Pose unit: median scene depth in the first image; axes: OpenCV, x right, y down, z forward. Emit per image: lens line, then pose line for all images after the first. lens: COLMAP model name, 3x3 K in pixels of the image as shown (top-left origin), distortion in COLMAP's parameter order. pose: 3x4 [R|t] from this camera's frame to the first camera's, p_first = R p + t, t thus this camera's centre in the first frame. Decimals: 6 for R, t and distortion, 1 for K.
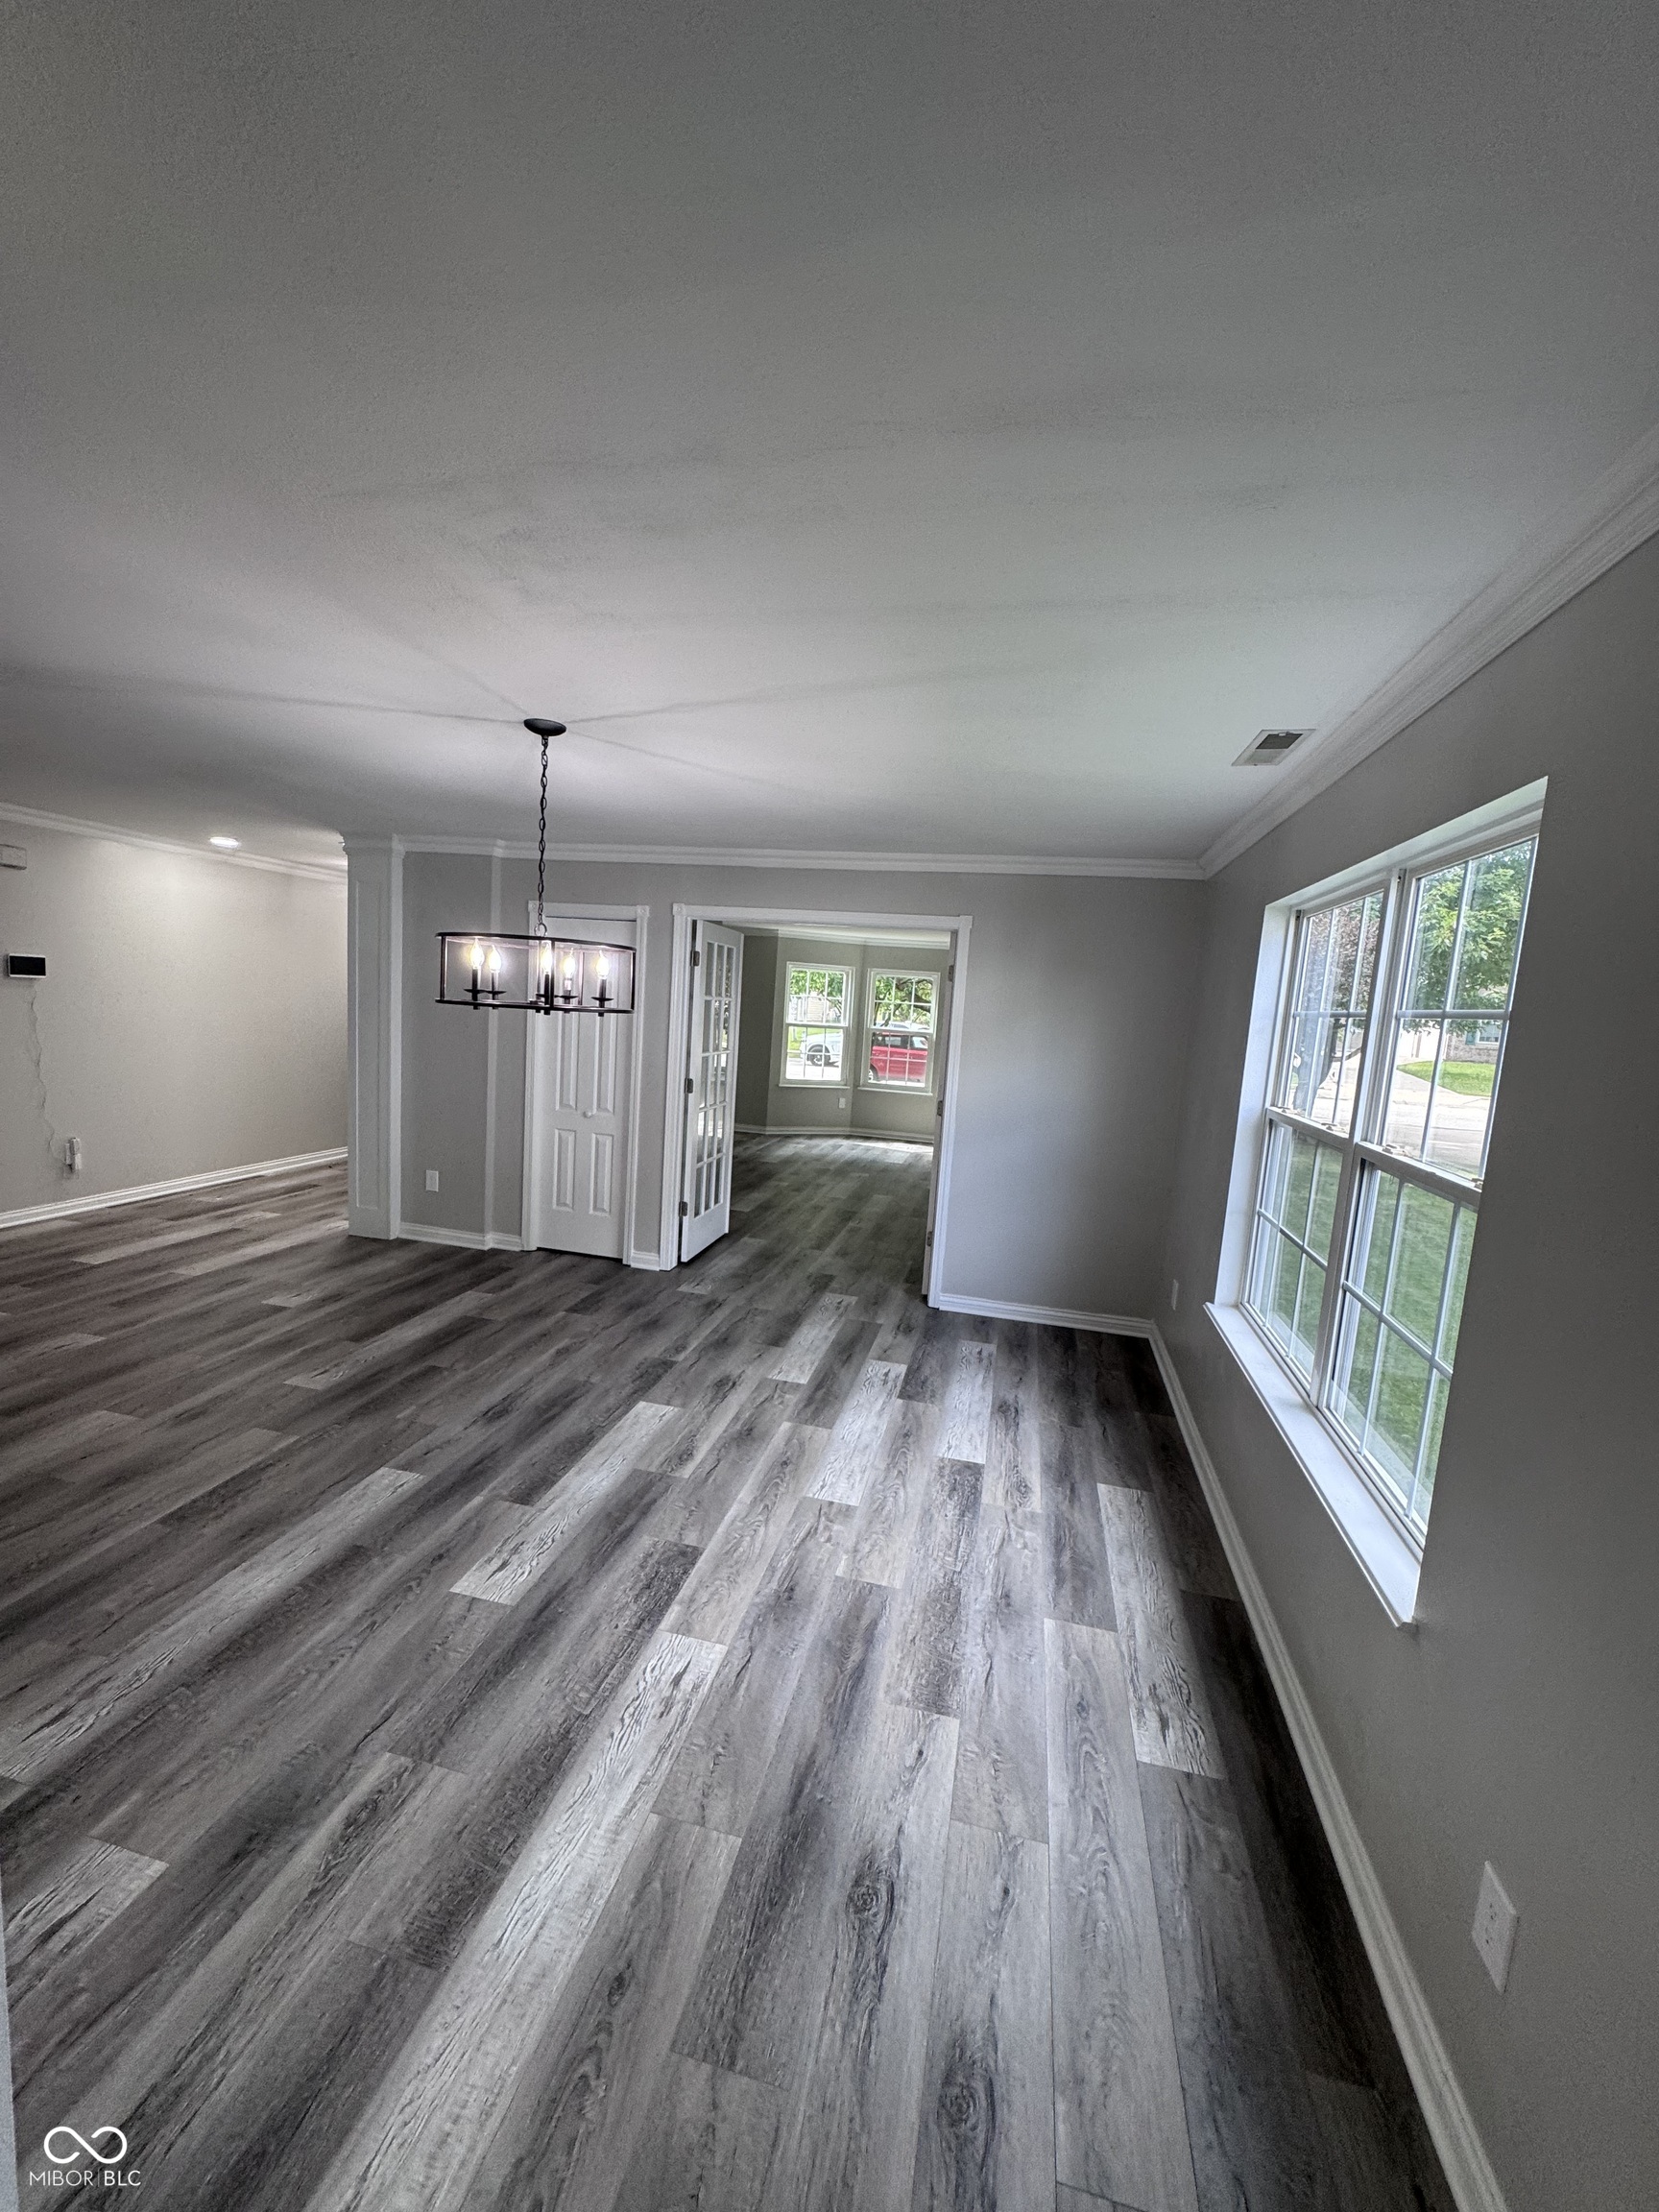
lens RADIAL K [[885.6, 0, 829.5], [0, 885.6, 1113.2], [0, 0, 1]] dist [0.000400, 0.000193]
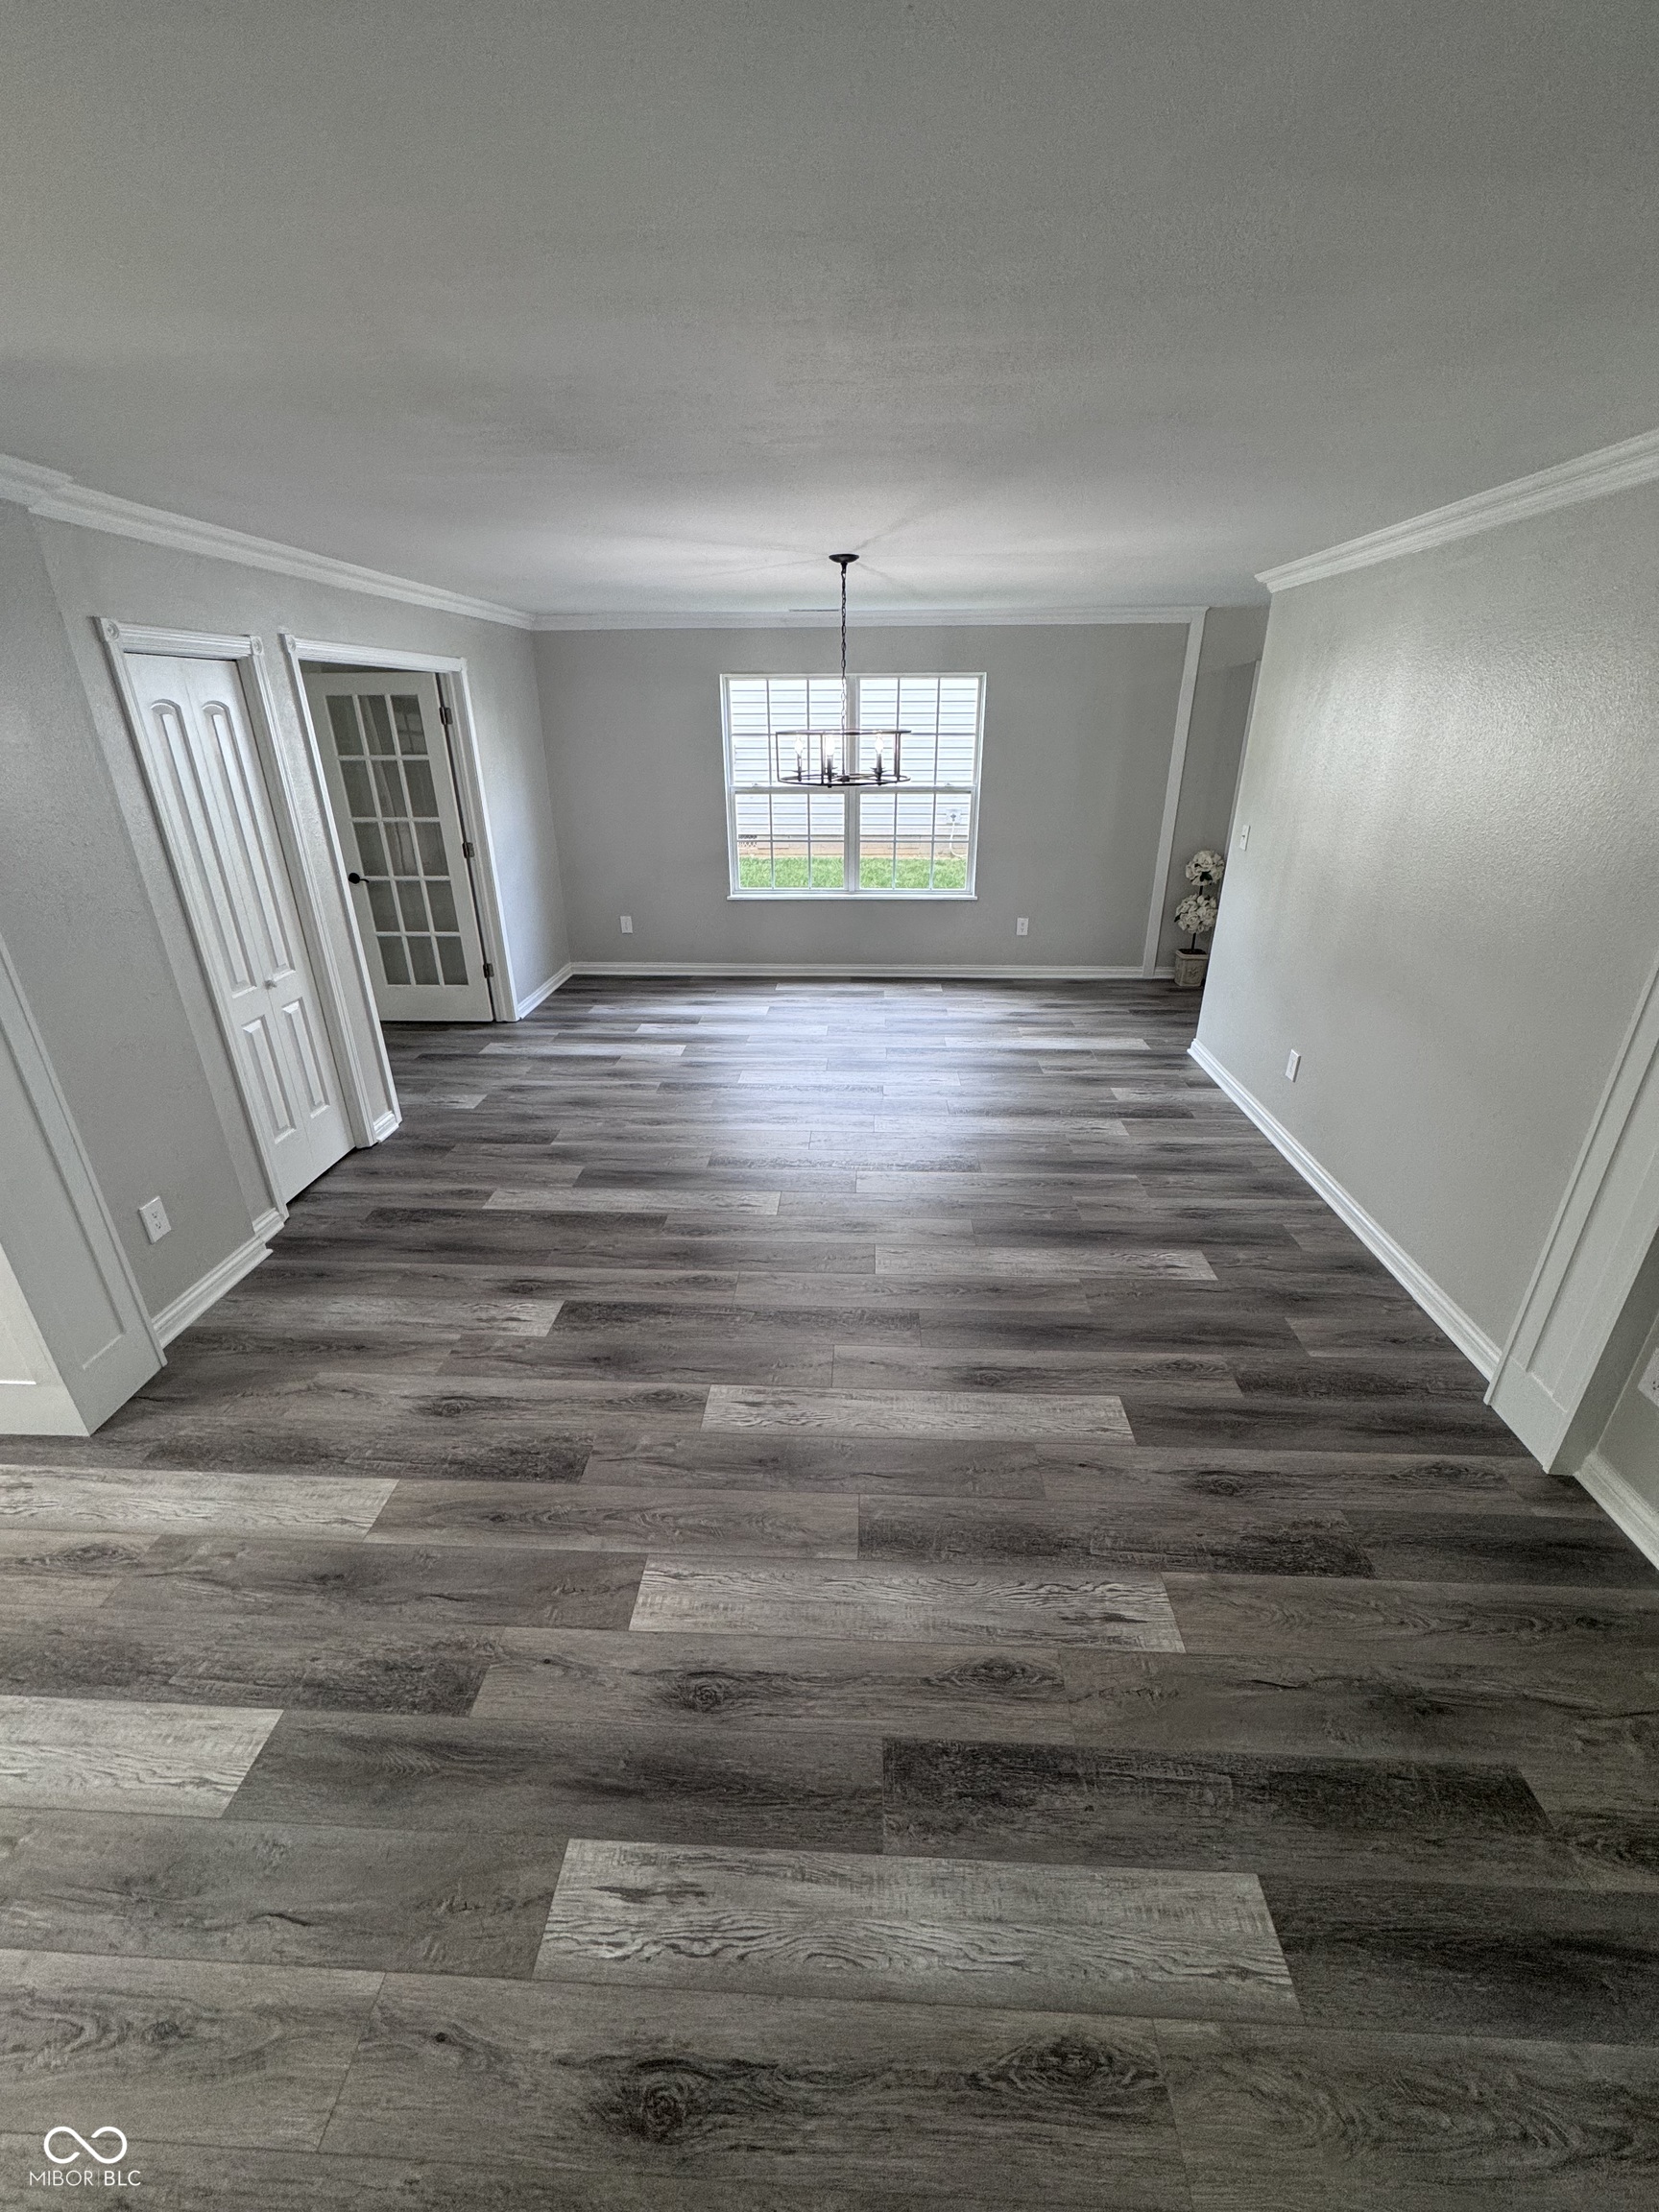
lens RADIAL K [[885.6, 0, 828.9], [0, 885.6, 1107.3], [0, 0, 1]] dist [0.000400, 0.000193]
pose [[-0.178968, -0.459180, 0.870129, -1.052161], [0.113913, 0.868789, 0.481903, -0.205633], [-0.977238, 0.185364, -0.103179, 0.739689]]
